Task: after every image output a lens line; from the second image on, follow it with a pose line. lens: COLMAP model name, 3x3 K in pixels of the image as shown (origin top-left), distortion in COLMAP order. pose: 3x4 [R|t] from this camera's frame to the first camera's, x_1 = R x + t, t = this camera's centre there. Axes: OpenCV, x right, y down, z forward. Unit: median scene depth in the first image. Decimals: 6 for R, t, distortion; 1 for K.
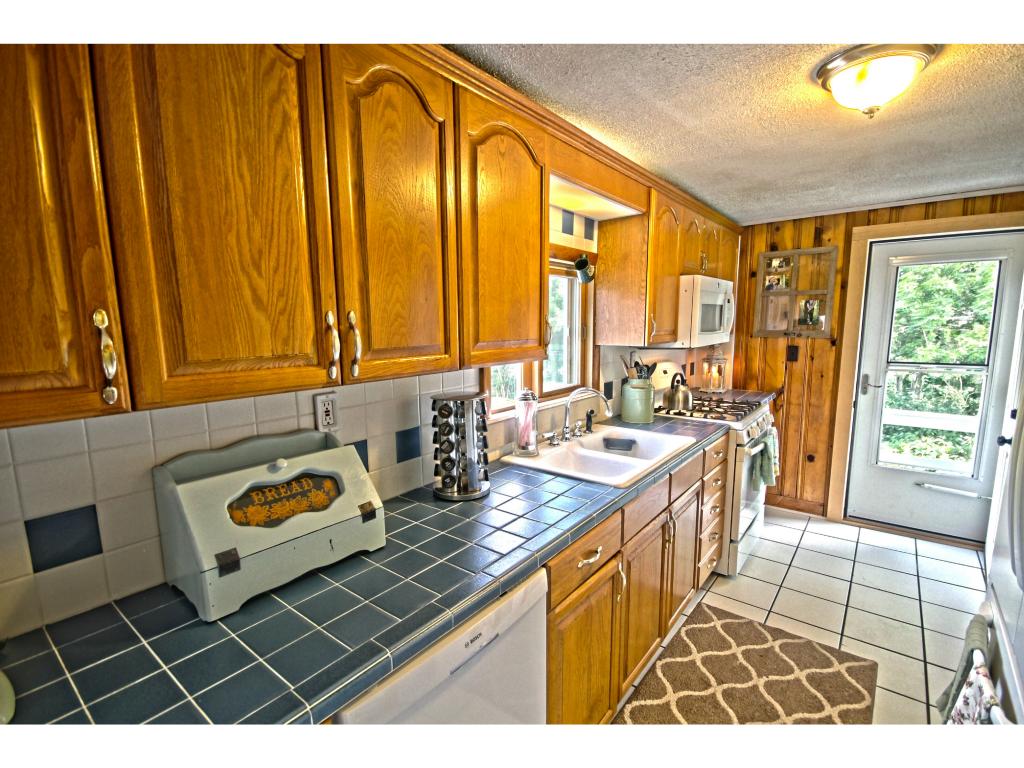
lens RADIAL K [[478.0, 0, 508.7], [0, 478.0, 387.2], [0, 0, 1]] dist [0.002017, 0.000268]
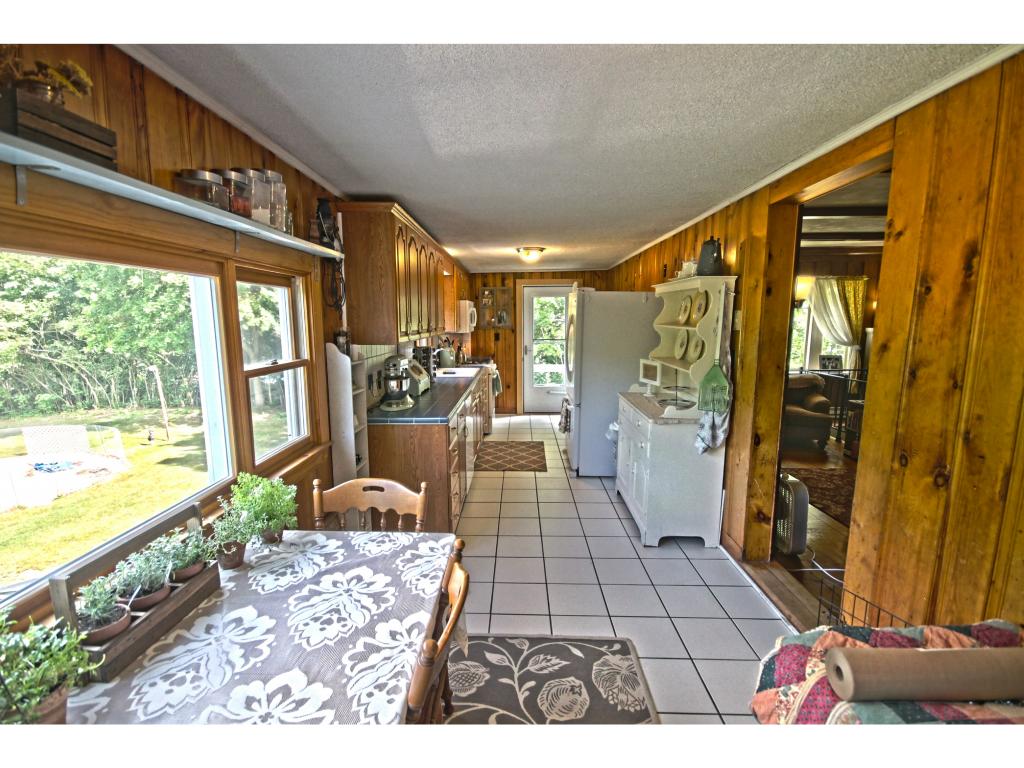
lens RADIAL K [[478.0, 0, 512.7], [0, 478.0, 387.8], [0, 0, 1]] dist [0.002017, 0.000268]
pose [[0.792955, -0.082450, 0.603676, -0.639158], [0.086335, 0.996009, 0.022630, 0.110275], [-0.603133, 0.034174, 0.796909, -0.702867]]
